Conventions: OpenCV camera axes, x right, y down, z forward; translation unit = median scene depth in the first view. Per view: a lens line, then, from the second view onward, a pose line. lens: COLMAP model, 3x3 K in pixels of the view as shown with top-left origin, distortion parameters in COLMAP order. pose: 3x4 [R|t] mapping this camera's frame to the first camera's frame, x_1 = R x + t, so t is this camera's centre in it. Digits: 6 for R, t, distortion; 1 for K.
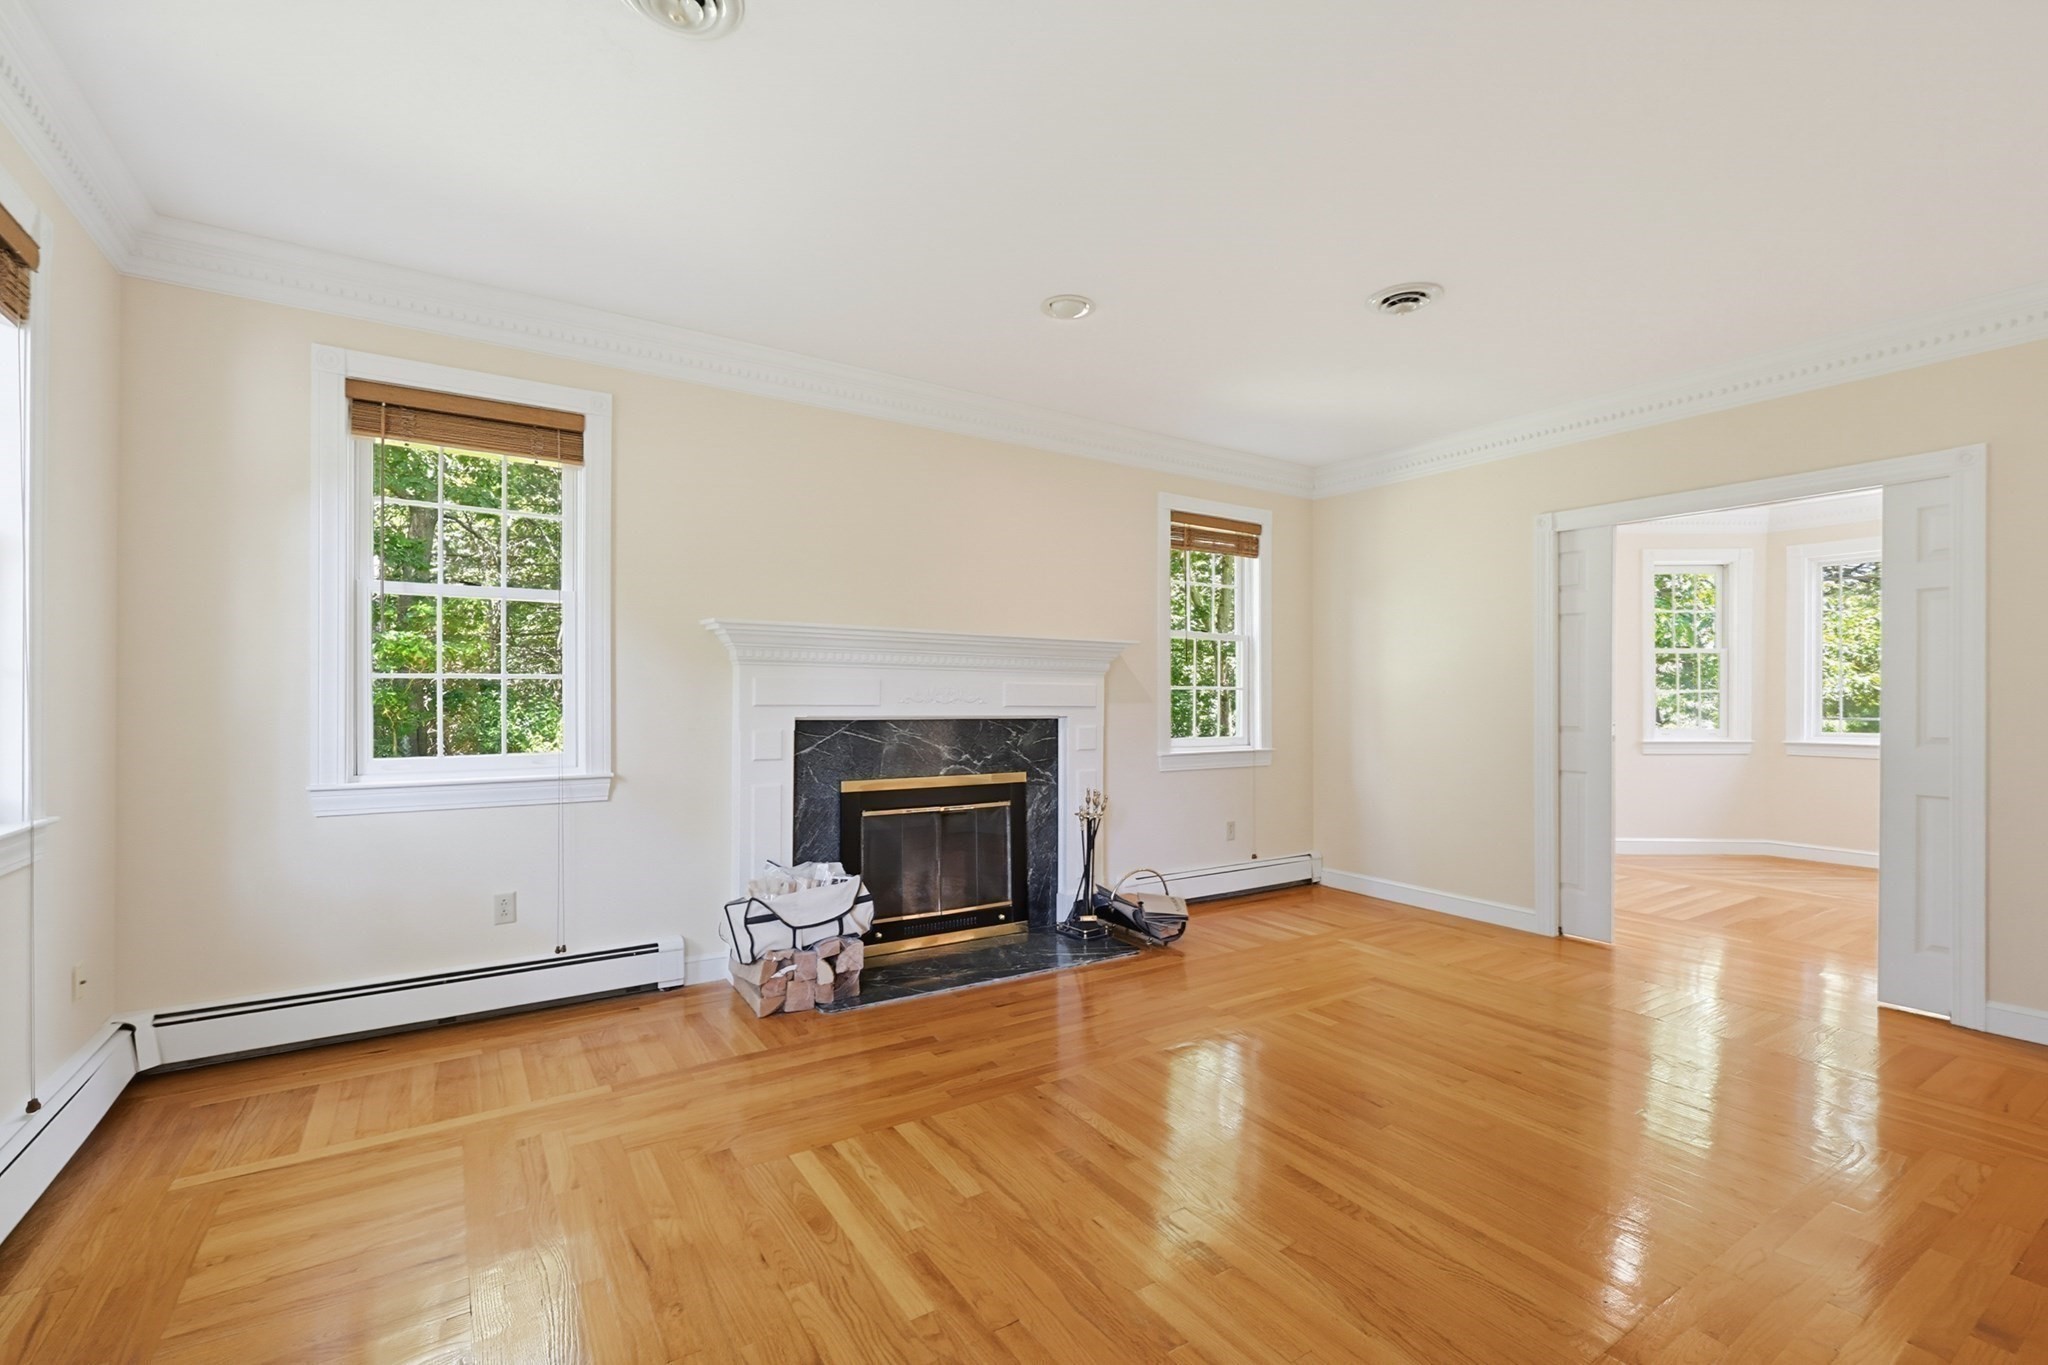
lens RADIAL K [[828.8, 0, 1024.0], [0, 828.8, 682.5], [0, 0, 1]] dist [-0.000468, -0.000015]
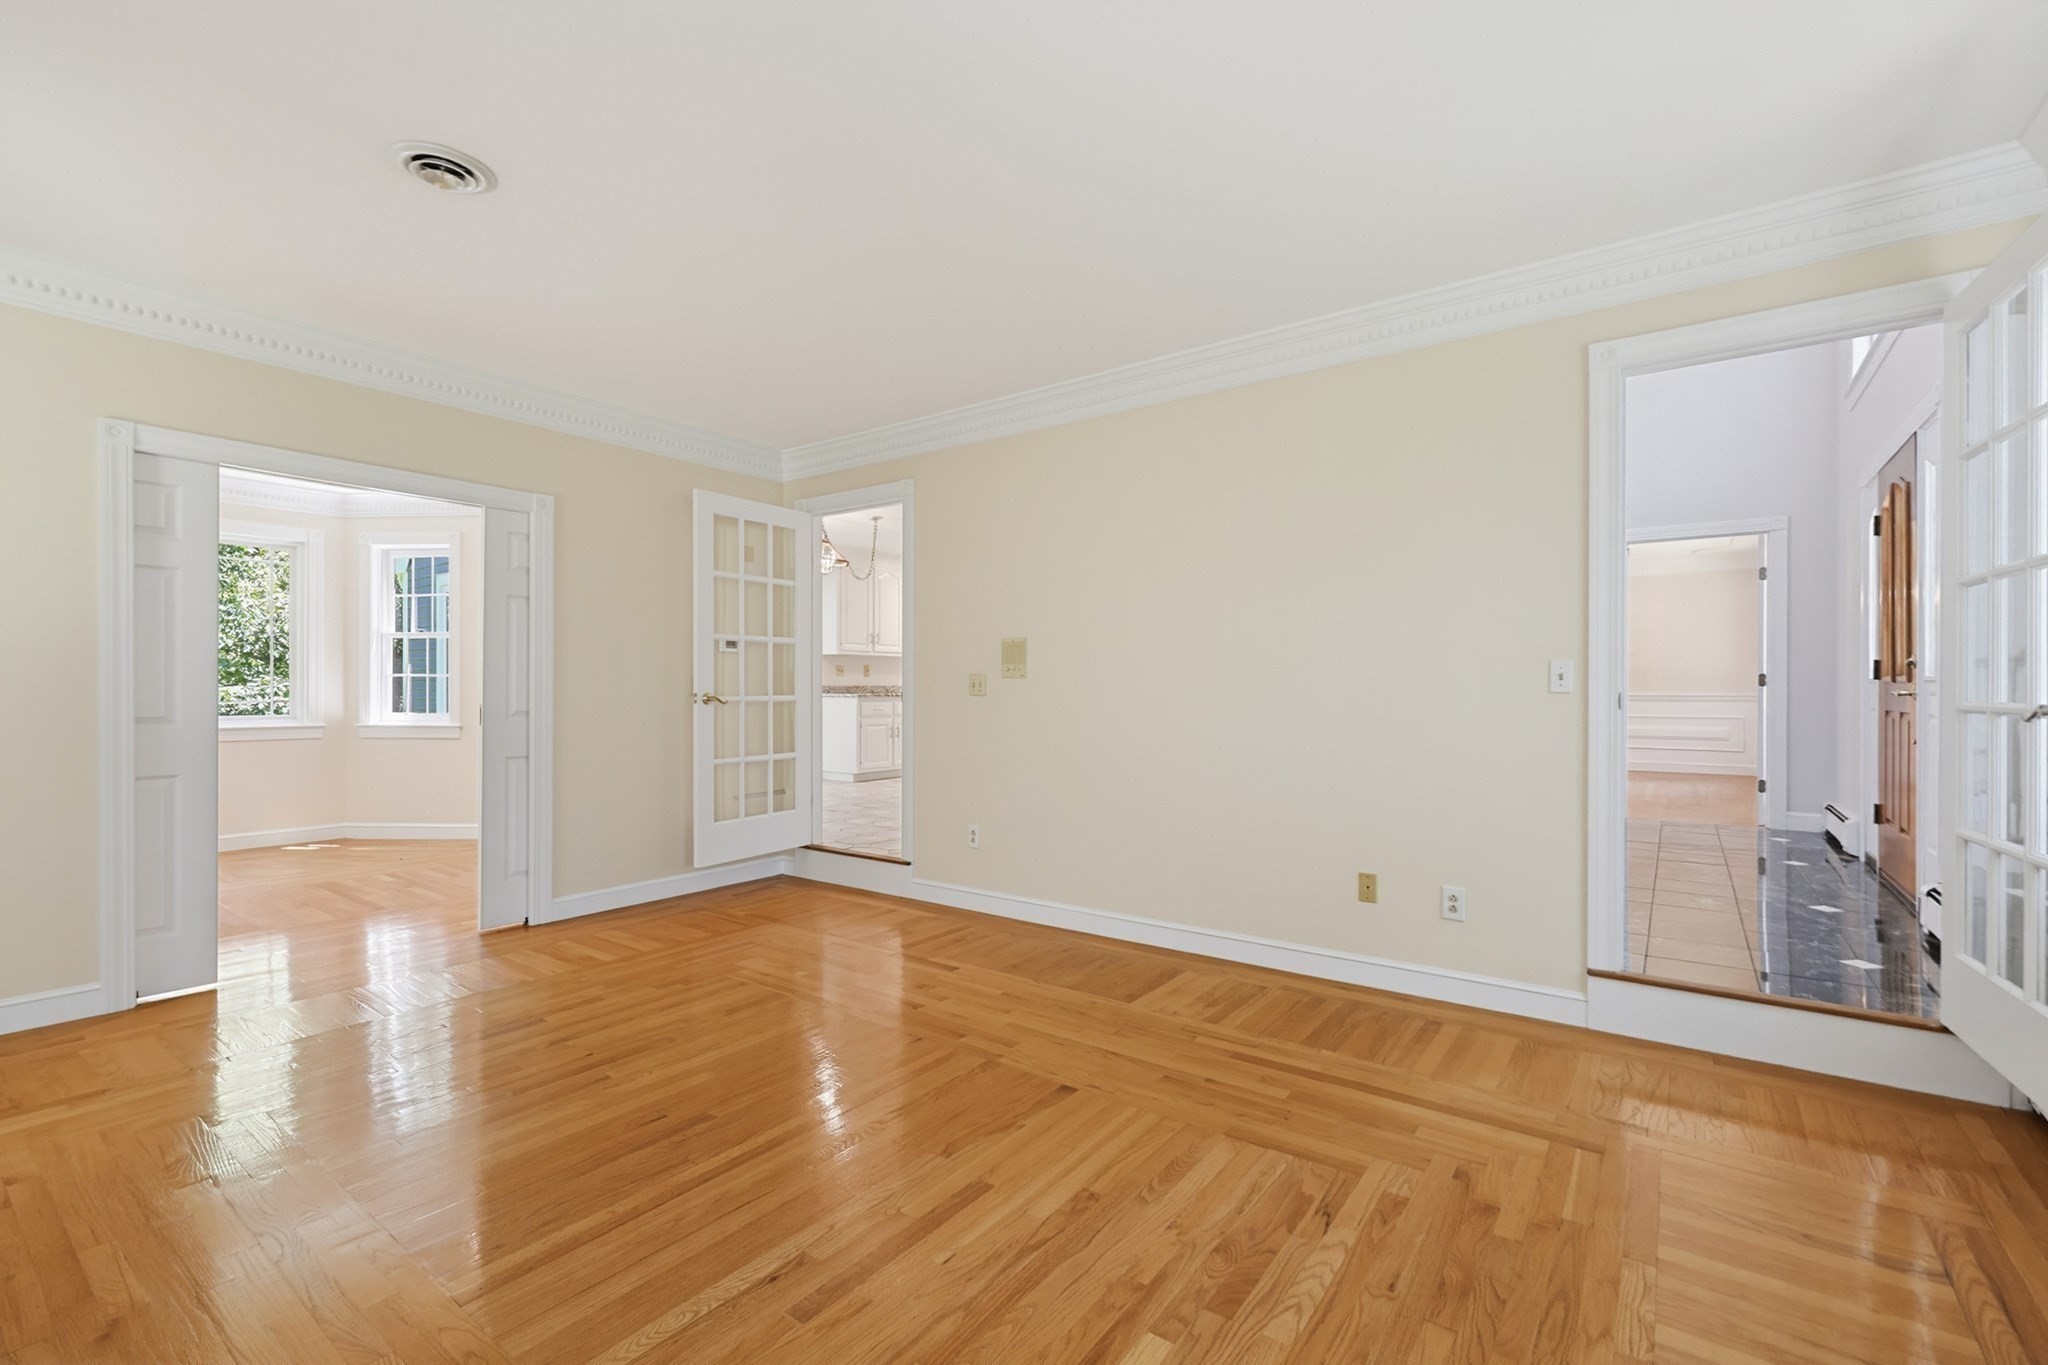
lens RADIAL K [[880.8, 0, 1036.9], [0, 880.8, 683.1], [0, 0, 1]] dist [-0.000603, -0.000344]
pose [[-0.327473, 0.000198, 0.944861, -0.391689], [-0.022866, 0.999705, -0.008135, 0.012024], [-0.944584, -0.024269, -0.327372, 0.567605]]
